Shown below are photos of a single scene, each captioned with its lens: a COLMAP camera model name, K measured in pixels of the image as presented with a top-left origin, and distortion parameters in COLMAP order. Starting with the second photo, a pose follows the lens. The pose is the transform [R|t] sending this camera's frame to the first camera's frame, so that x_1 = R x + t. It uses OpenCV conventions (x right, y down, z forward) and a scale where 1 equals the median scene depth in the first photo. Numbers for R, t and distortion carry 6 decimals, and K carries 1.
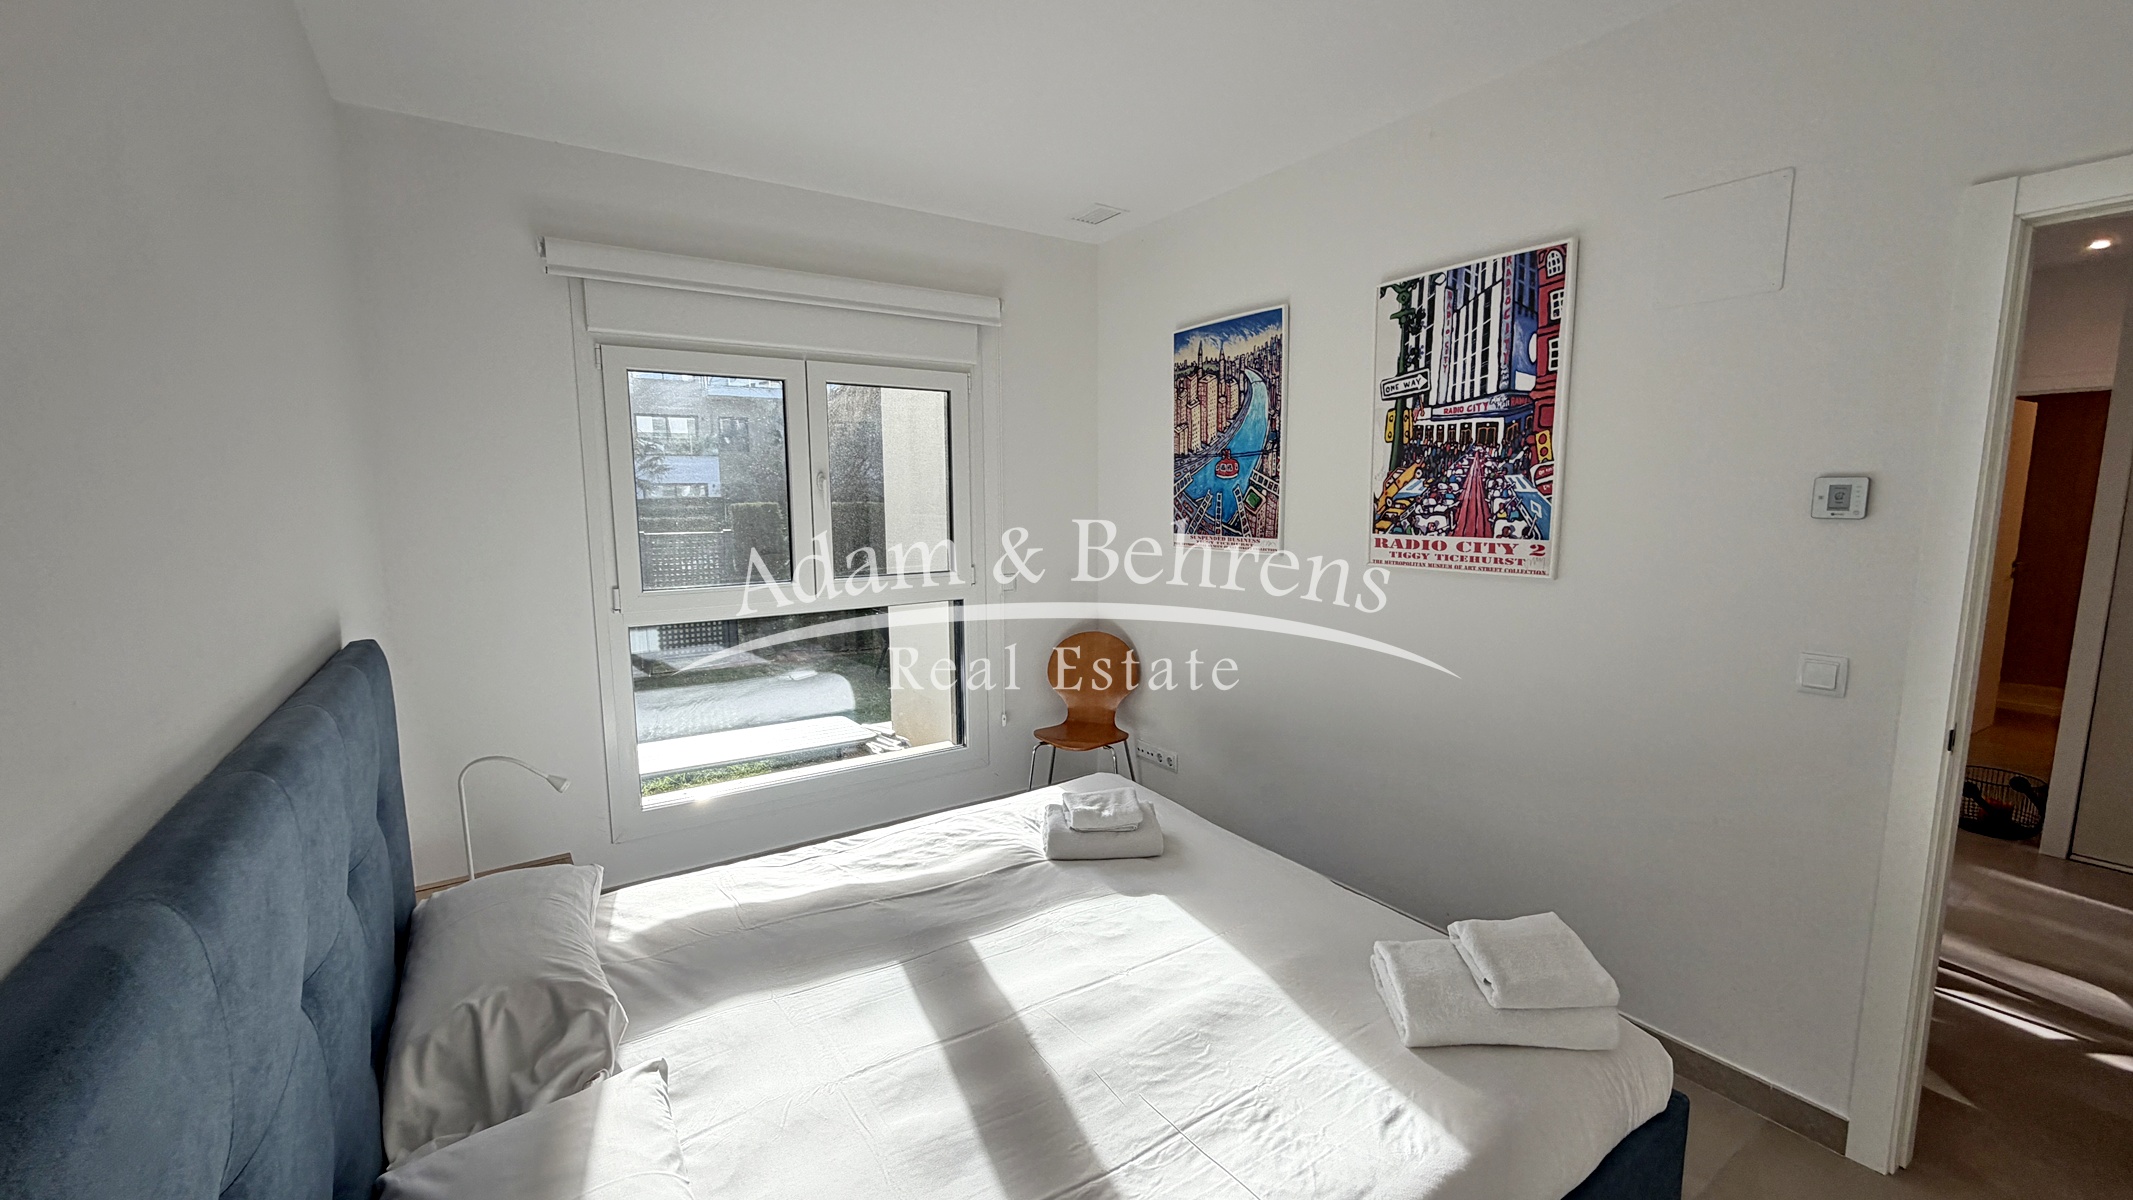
lens RADIAL K [[847.2, 0, 1060.3], [0, 847.2, 600.7], [0, 0, 1]] dist [0.000326, -0.000231]
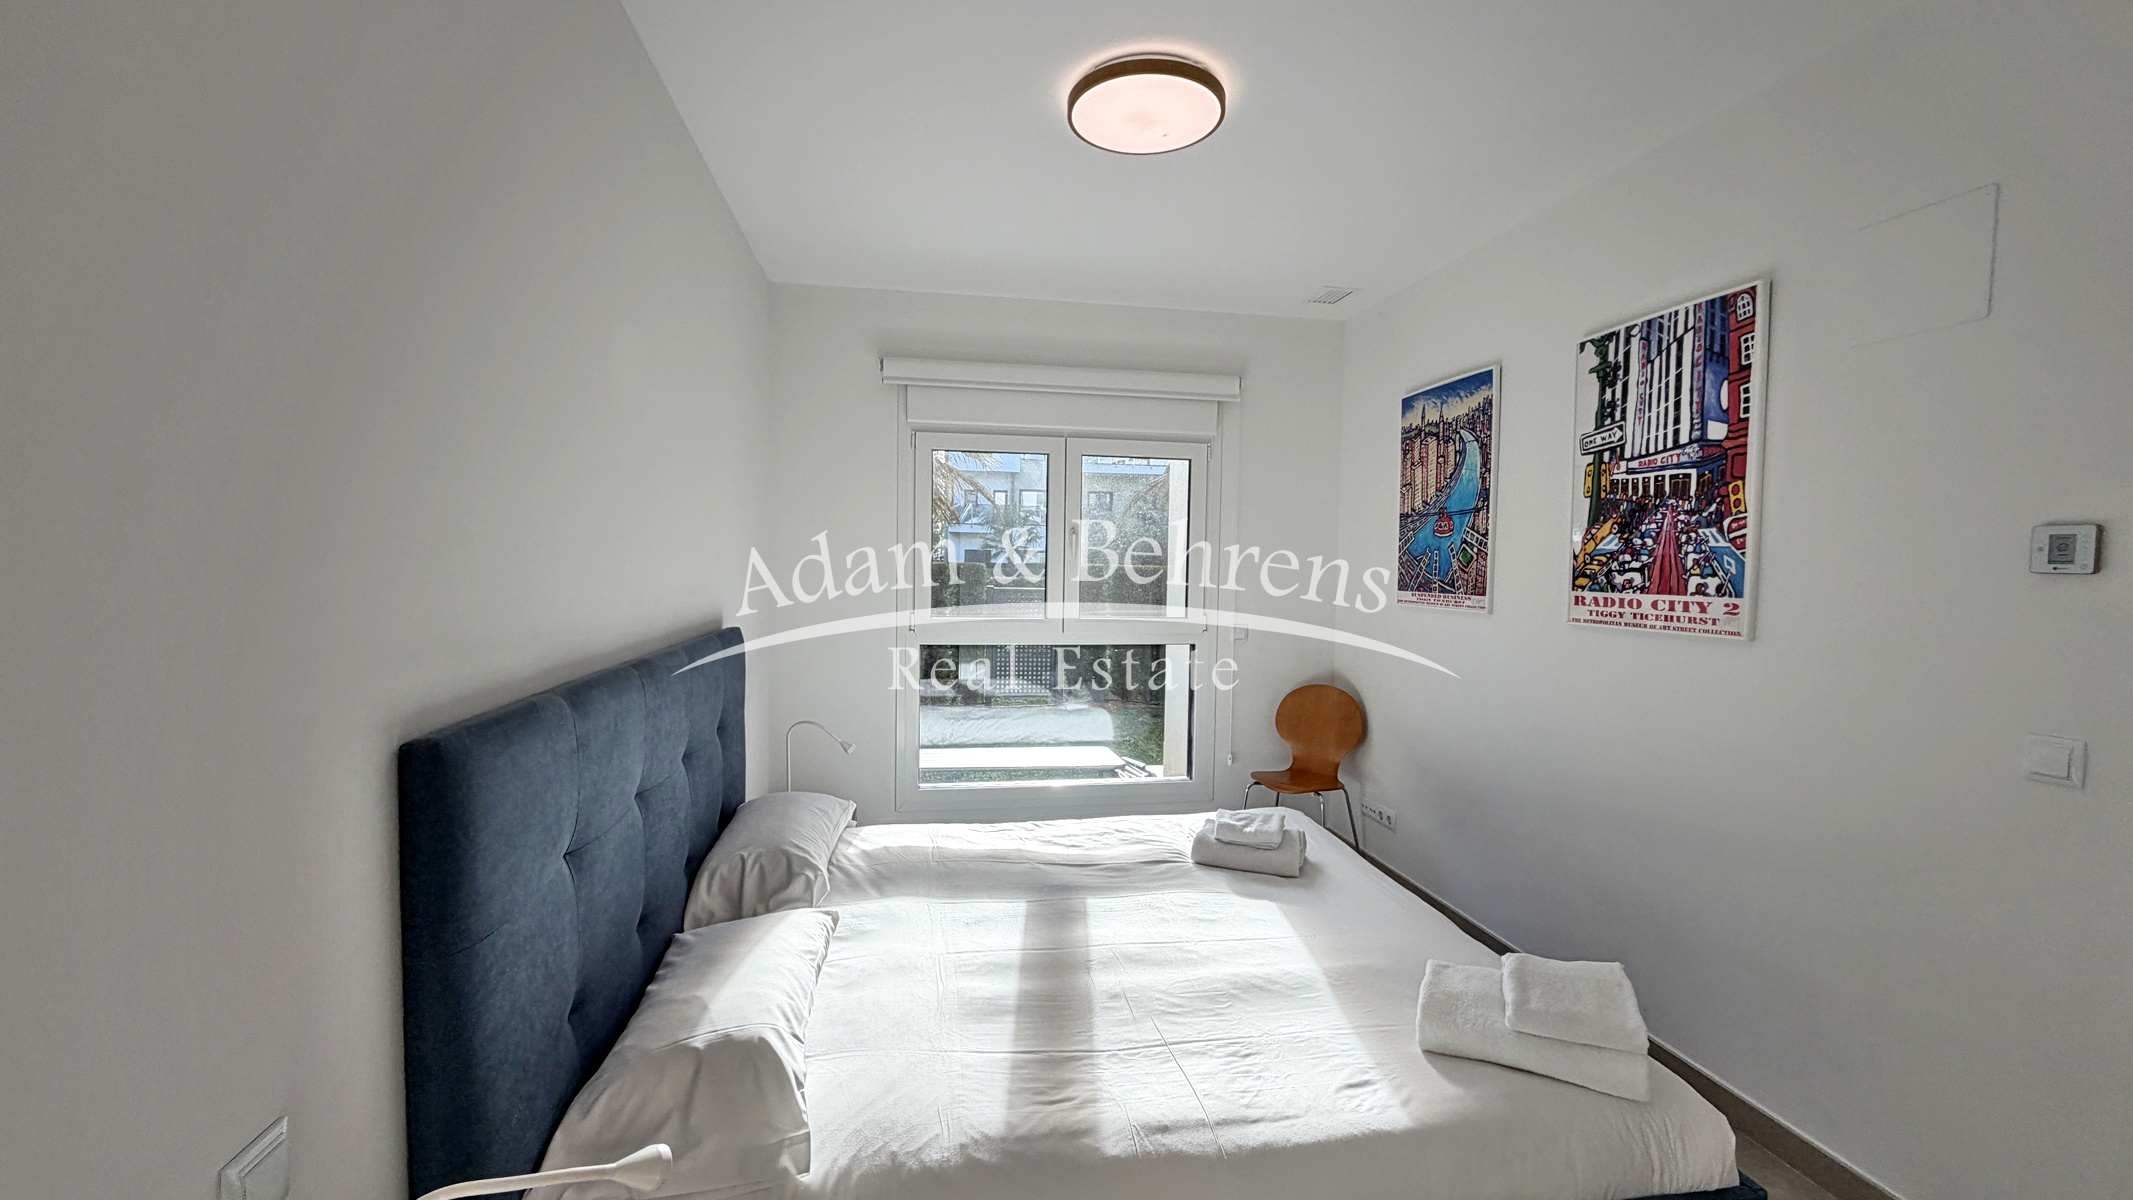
lens RADIAL K [[846.2, 0, 1064.0], [0, 846.2, 605.0], [0, 0, 1]] dist [-0.005735, -0.000281]
pose [[0.914336, 0.041346, -0.402839, 0.255520], [-0.073446, 0.995207, -0.064559, 0.046527], [0.398240, 0.088616, 0.912991, -0.122785]]
